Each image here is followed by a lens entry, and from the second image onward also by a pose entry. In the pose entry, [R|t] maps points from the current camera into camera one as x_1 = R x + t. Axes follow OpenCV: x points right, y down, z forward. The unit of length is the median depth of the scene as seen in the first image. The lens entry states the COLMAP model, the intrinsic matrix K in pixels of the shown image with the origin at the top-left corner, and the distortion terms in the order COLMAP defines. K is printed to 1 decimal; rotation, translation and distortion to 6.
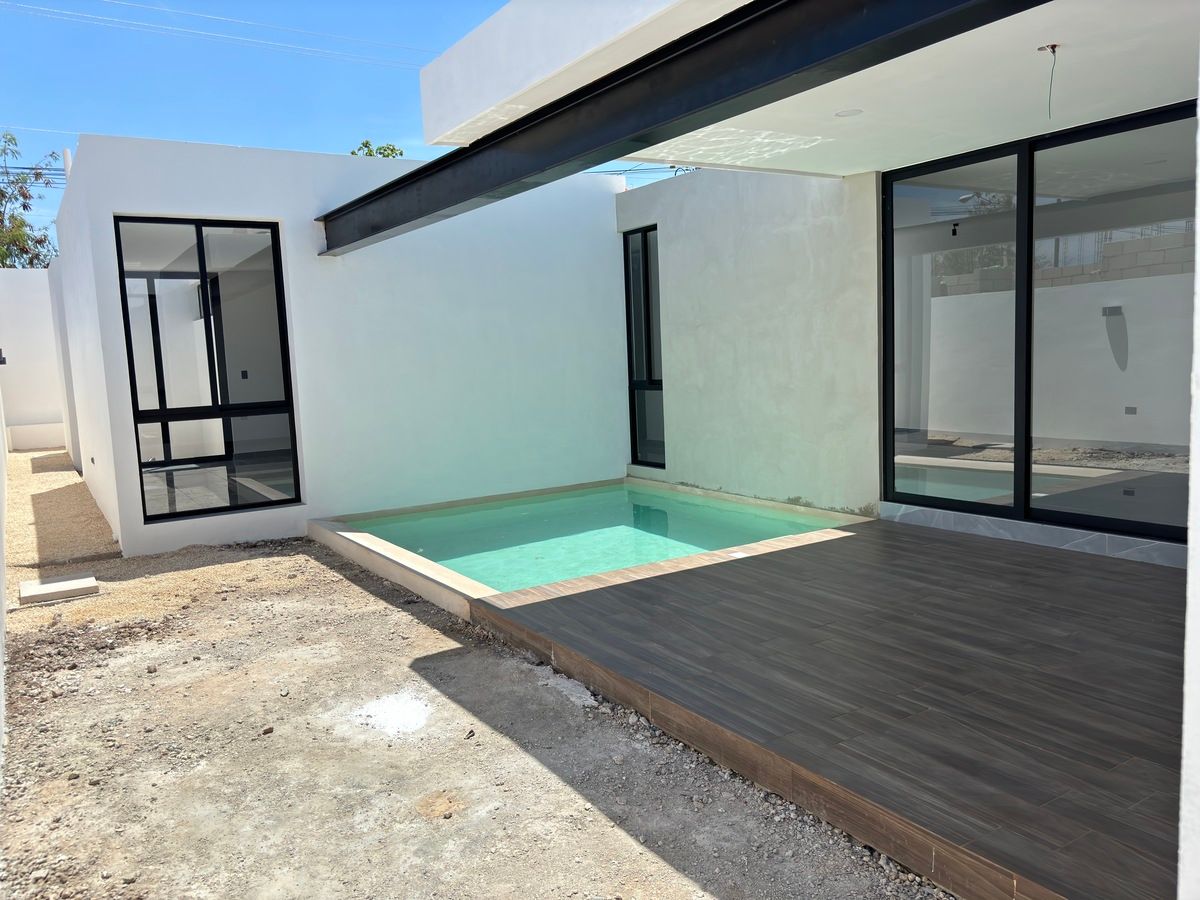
lens RADIAL K [[905.5, 0, 600.0], [0, 905.5, 450.0], [0, 0, 1]] dist [0.064776, -0.080313]
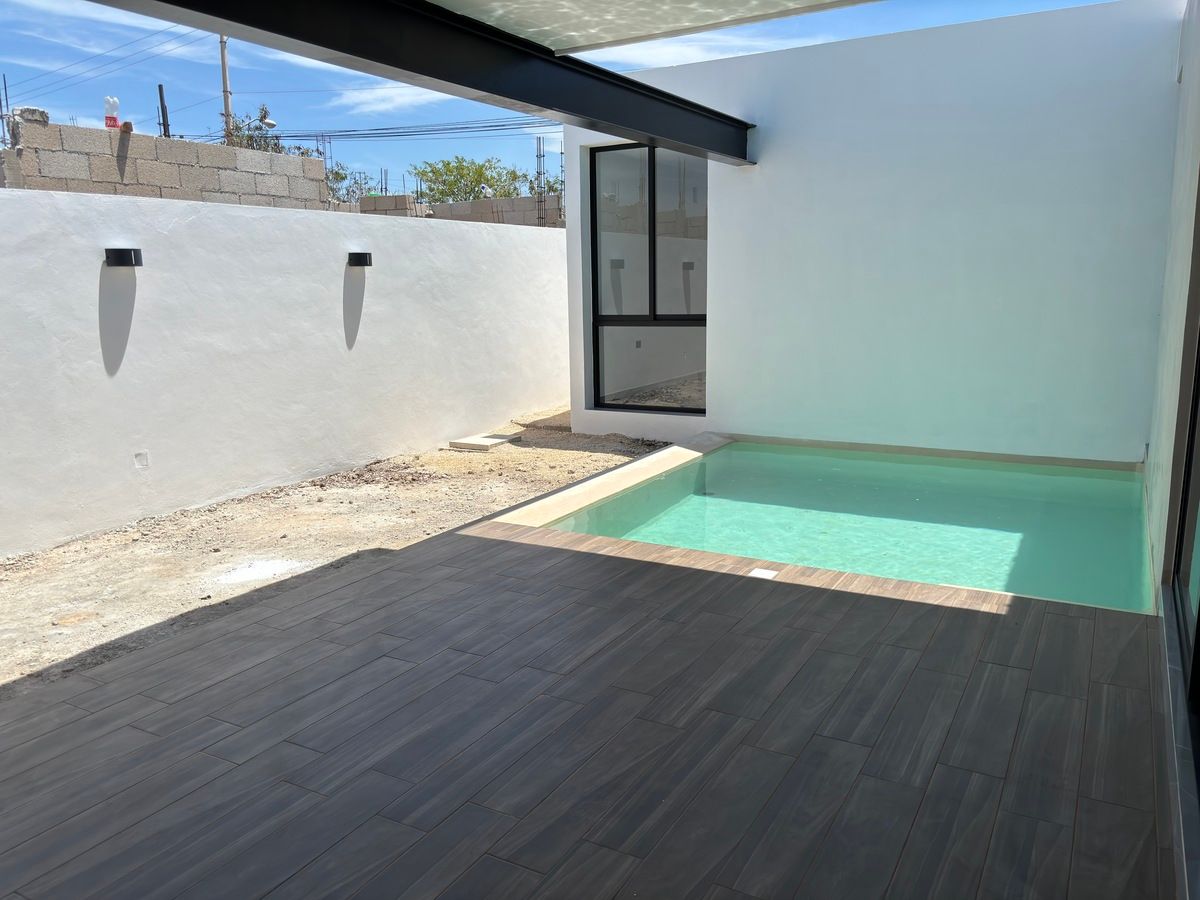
lens RADIAL K [[905.5, 0, 600.0], [0, 905.5, 450.0], [0, 0, 1]] dist [0.064776, -0.080313]
pose [[0.458100, 0.195533, -0.867128, 1.048752], [-0.096630, 0.980680, 0.170089, -0.133889], [0.883633, 0.005873, 0.468144, 0.828679]]
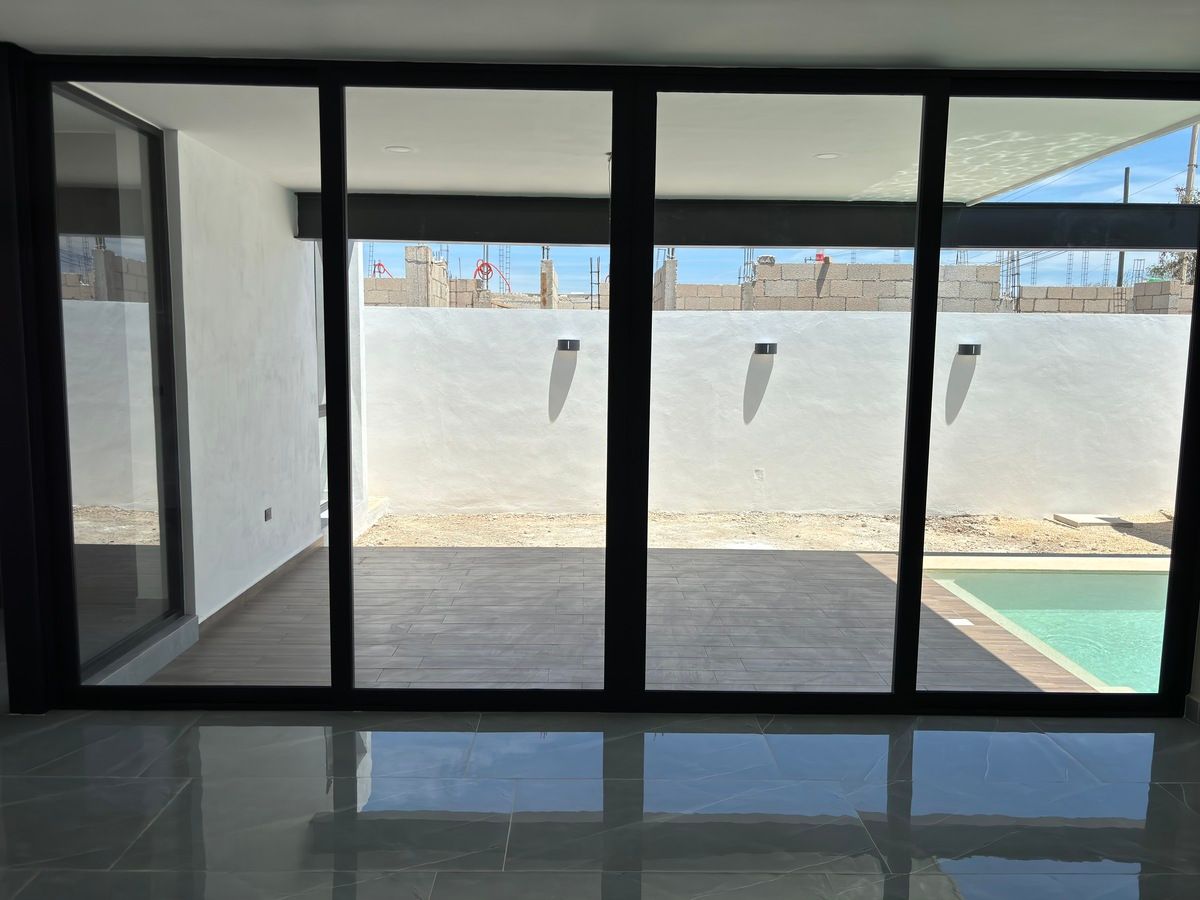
lens RADIAL K [[905.5, 0, 600.0], [0, 905.5, 450.0], [0, 0, 1]] dist [0.064776, -0.080313]
pose [[-0.526621, 0.130876, -0.839965, 1.633470], [-0.084381, 0.975151, 0.204842, -0.311037], [0.845902, 0.178751, -0.502492, 1.751858]]
